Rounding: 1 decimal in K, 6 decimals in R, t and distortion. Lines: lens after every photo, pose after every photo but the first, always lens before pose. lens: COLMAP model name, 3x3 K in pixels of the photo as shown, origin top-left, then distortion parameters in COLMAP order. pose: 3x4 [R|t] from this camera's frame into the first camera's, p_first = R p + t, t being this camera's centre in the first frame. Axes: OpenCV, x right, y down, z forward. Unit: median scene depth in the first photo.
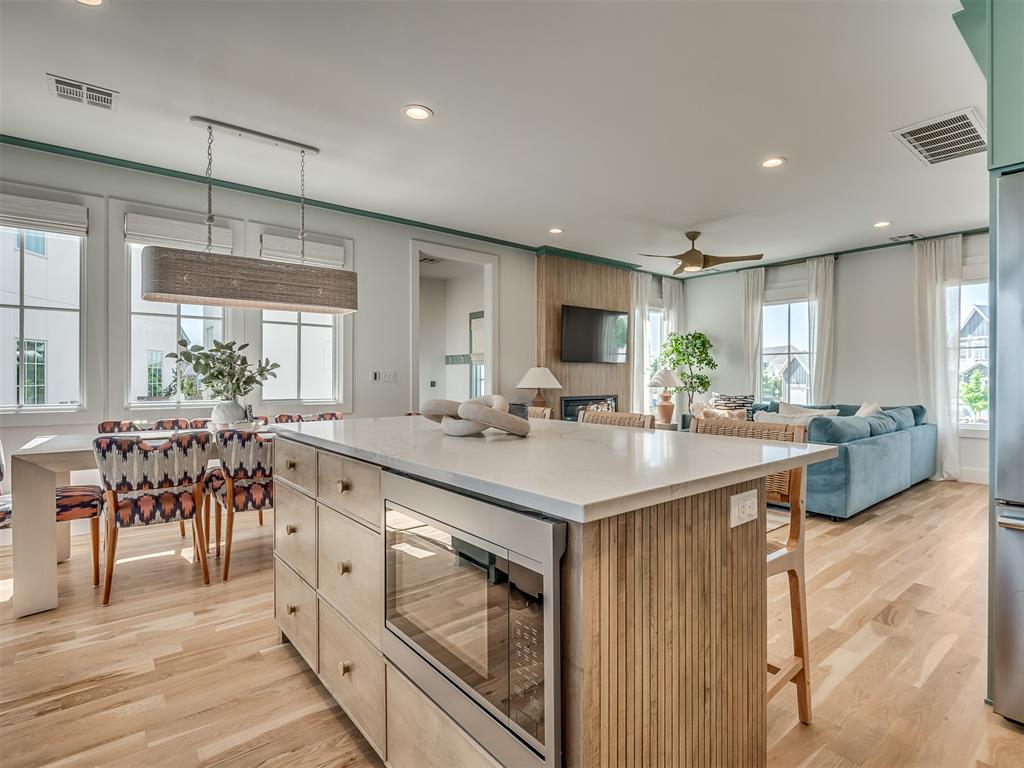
lens RADIAL K [[534.3, 0, 511.1], [0, 534.3, 379.1], [0, 0, 1]] dist [-0.003080, -0.006565]
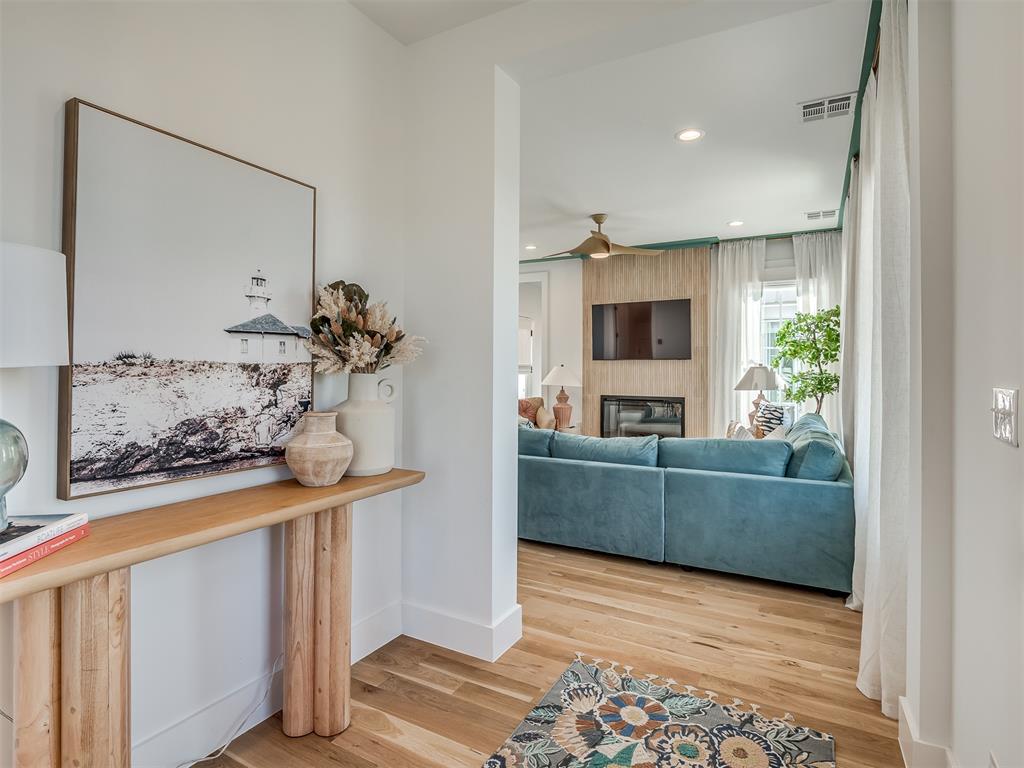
lens RADIAL K [[534.3, 0, 511.1], [0, 534.3, 379.1], [0, 0, 1]] dist [-0.003080, -0.006565]
pose [[0.352848, 0.020733, -0.935451, 1.235984], [0.004329, 0.999708, 0.023790, -0.027275], [0.935671, -0.012444, 0.352655, 0.598029]]
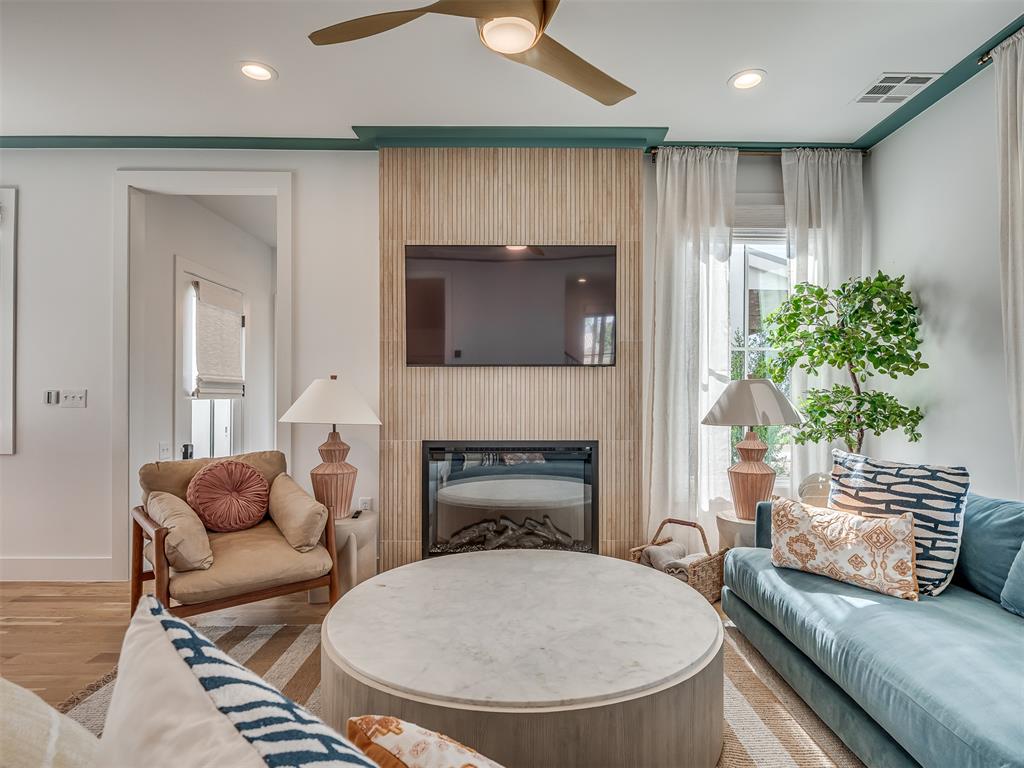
lens RADIAL K [[553.5, 0, 526.6], [0, 553.5, 396.2], [0, 0, 1]] dist [-0.003495, -0.003312]
pose [[0.786146, 0.002013, -0.618037, 0.588891], [-0.001681, 0.999998, 0.001119, -0.009071], [0.618038, 0.000159, 0.786148, 0.836686]]
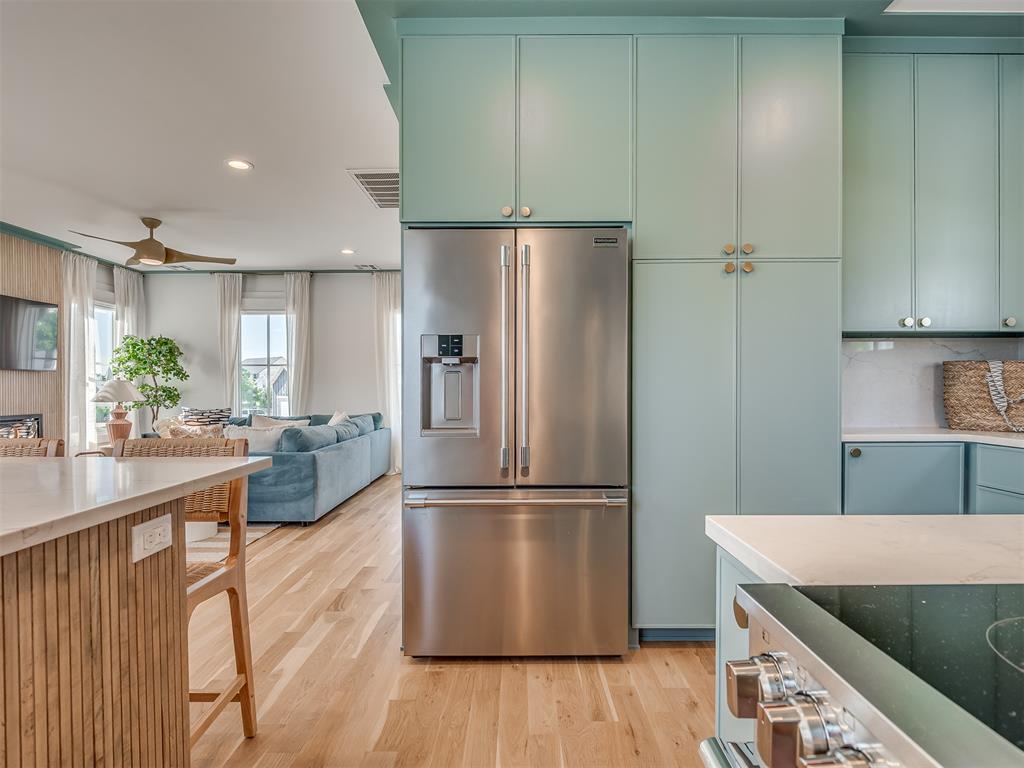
lens RADIAL K [[553.5, 0, 526.6], [0, 553.5, 396.2], [0, 0, 1]] dist [-0.003495, -0.003312]
pose [[0.621594, -0.013875, 0.783217, 0.022720], [0.006337, 0.999899, 0.012684, -0.000525], [-0.783314, -0.002921, 0.621619, -0.014386]]
